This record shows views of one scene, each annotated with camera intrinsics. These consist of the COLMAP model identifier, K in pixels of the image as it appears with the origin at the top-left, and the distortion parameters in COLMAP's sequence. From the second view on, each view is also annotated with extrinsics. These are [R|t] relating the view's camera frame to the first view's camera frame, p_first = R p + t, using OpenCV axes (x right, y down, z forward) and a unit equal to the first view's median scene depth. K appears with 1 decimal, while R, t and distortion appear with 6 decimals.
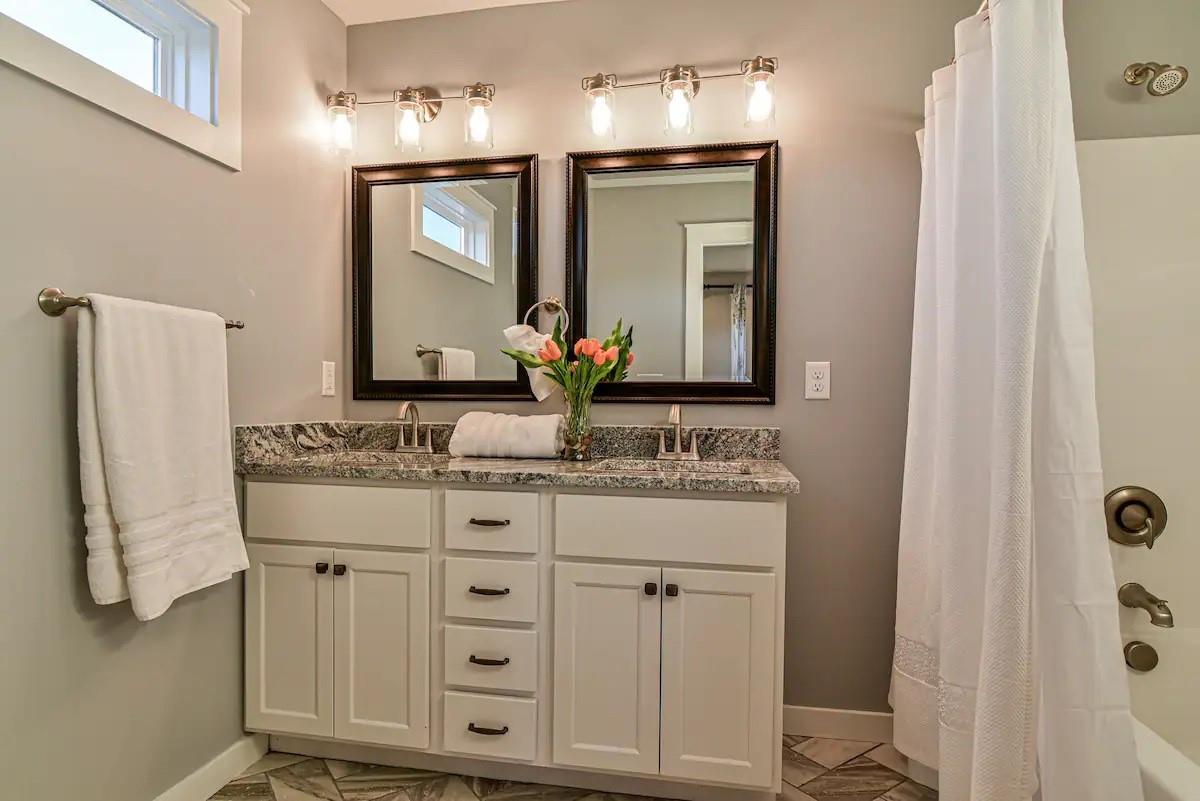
lens RADIAL K [[682.6, 0, 597.0], [0, 682.6, 403.3], [0, 0, 1]] dist [-0.011744, 0.000941]
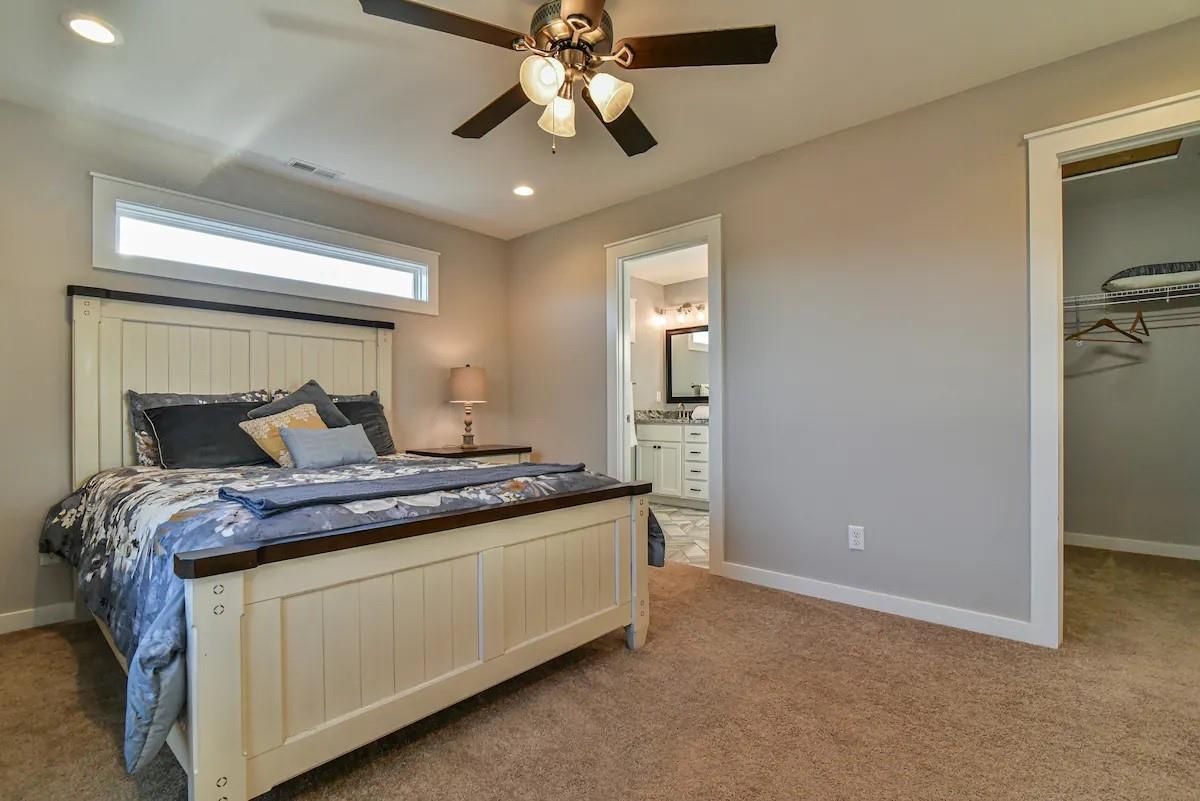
lens RADIAL K [[556.6, 0, 595.3], [0, 556.6, 408.1], [0, 0, 1]] dist [0.000543, -0.000146]
pose [[0.859020, -0.008716, -0.511869, 0.729981], [0.002937, 0.999923, -0.012097, 0.051238], [0.511934, 0.008888, 0.858979, -1.488902]]
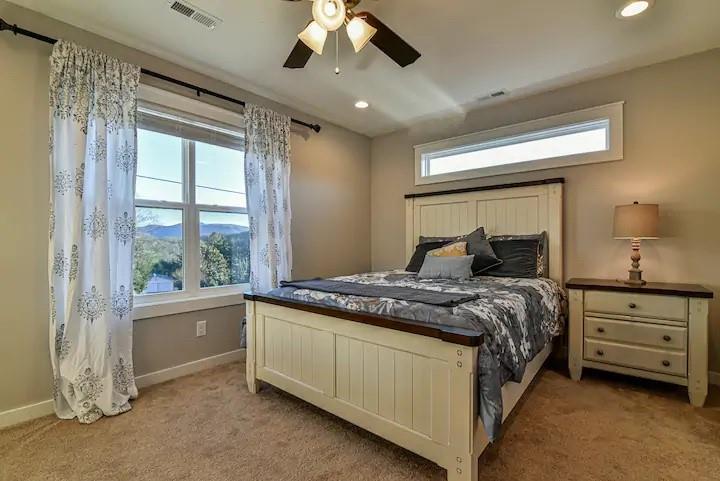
lens RADIAL K [[333.9, 0, 357.6], [0, 333.9, 241.1], [0, 0, 1]] dist [0.000543, -0.000146]
pose [[-0.483321, -0.003133, -0.875438, 1.083417], [-0.006297, 0.999980, -0.000102, -0.024023], [0.875421, 0.005463, -0.483331, 1.380407]]
